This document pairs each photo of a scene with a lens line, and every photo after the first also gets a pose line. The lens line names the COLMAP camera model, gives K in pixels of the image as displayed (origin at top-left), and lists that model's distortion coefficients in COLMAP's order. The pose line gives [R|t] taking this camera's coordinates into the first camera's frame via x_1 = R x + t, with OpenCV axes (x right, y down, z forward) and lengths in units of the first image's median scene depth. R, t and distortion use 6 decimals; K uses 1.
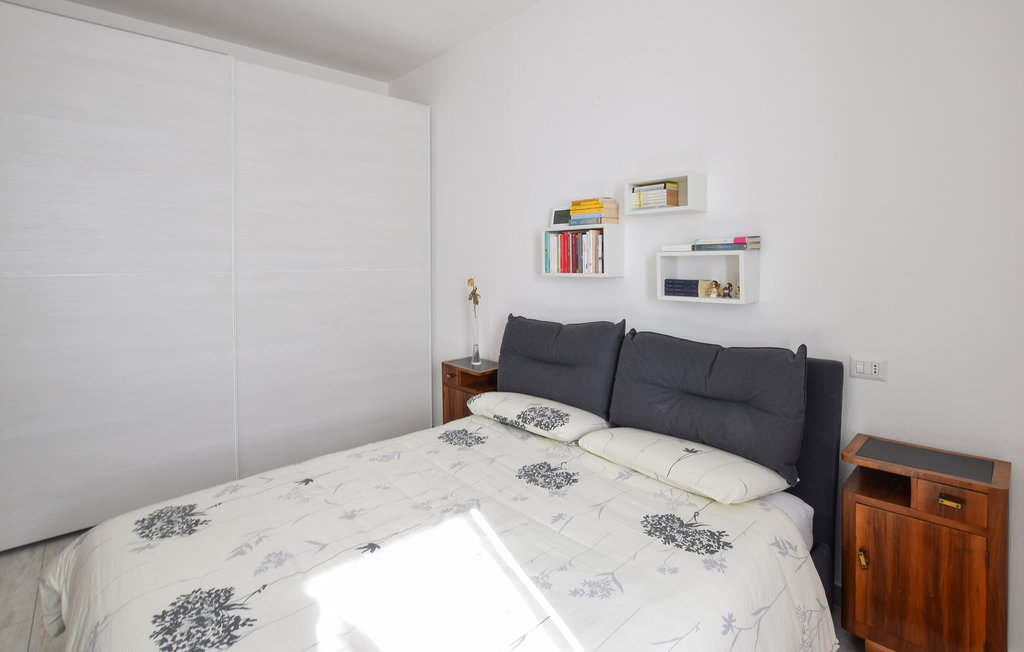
lens RADIAL K [[503.9, 0, 510.6], [0, 503.9, 263.7], [0, 0, 1]] dist [-0.023928, 0.000191]
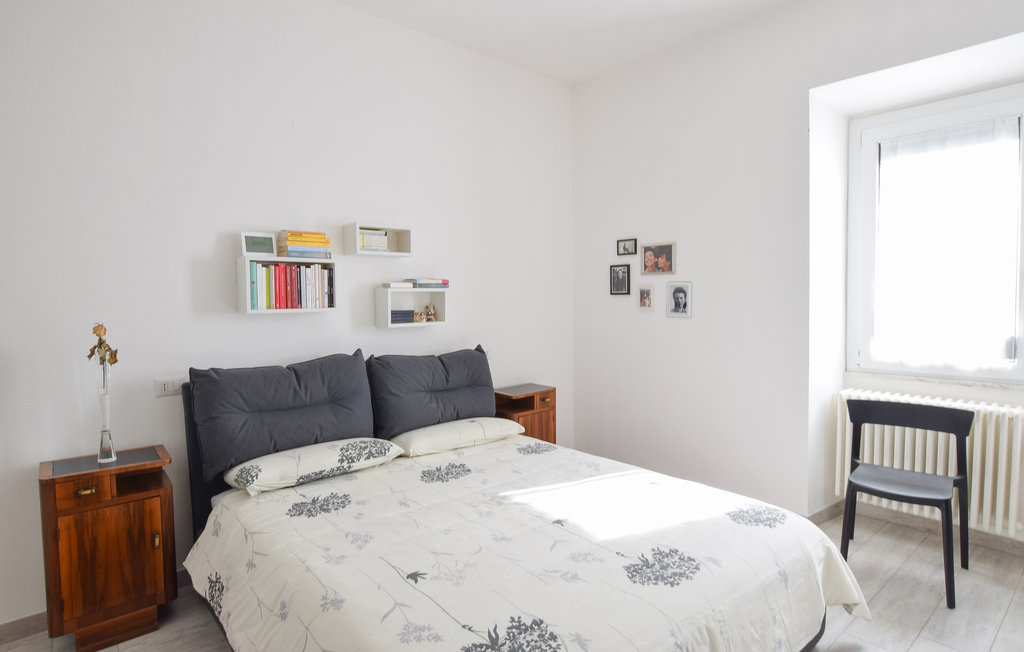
lens RADIAL K [[545.2, 0, 512.0], [0, 545.2, 326.0], [0, 0, 1]] dist [-0.002730, -0.000382]
pose [[0.018268, -0.053154, 0.998419, -1.018015], [0.007675, 0.998564, 0.053021, -0.000017], [-0.999804, 0.006695, 0.018650, 0.681709]]
